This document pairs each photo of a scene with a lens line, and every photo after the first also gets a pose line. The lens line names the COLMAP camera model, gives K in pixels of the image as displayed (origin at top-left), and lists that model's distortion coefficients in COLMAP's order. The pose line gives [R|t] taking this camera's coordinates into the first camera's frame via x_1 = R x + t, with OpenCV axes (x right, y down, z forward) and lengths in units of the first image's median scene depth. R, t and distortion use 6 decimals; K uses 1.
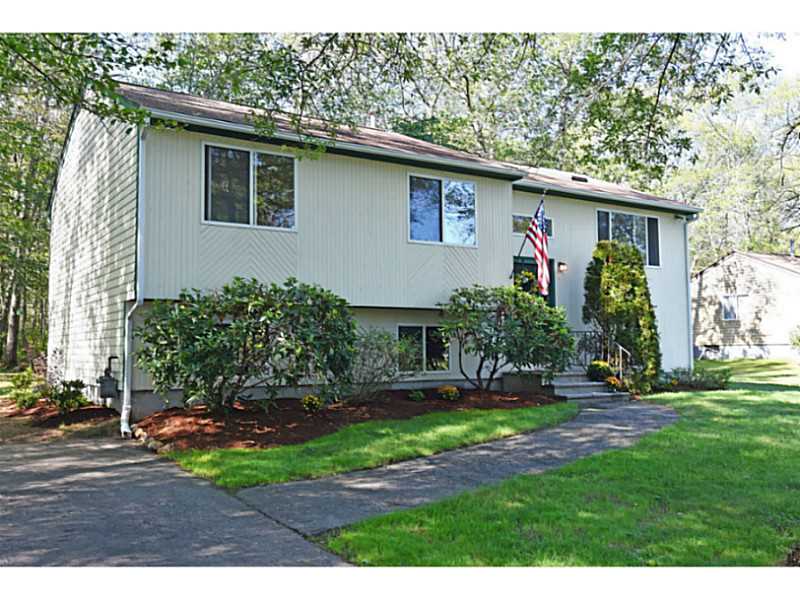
lens RADIAL K [[766.7, 0, 400.0], [0, 766.7, 300.0], [0, 0, 1]] dist [0.016591, 0.007241]
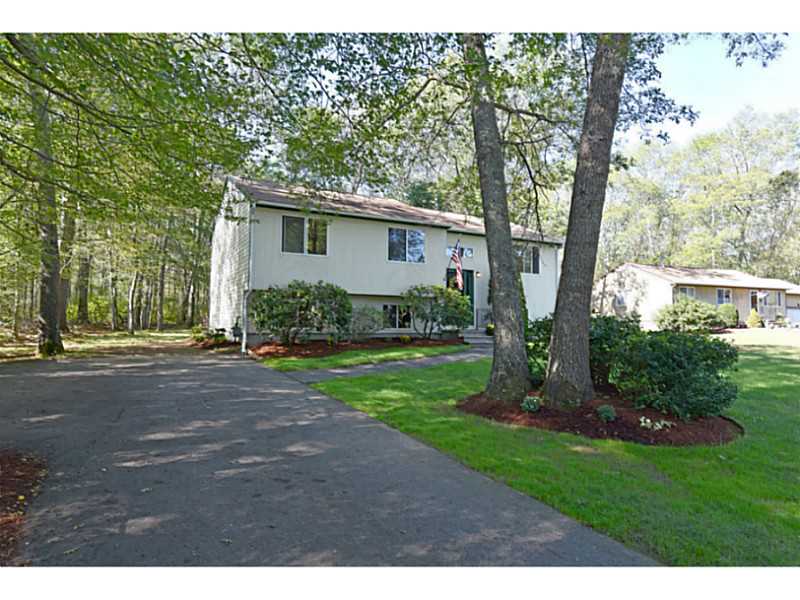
lens RADIAL K [[524.3, 0, 394.8], [0, 524.3, 299.2], [0, 0, 1]] dist [-0.002559, 0.000543]
pose [[0.995623, 0.012327, -0.092645, 0.160961], [-0.010778, 0.999794, 0.017198, -0.003478], [0.092838, -0.016124, 0.995551, -0.337530]]
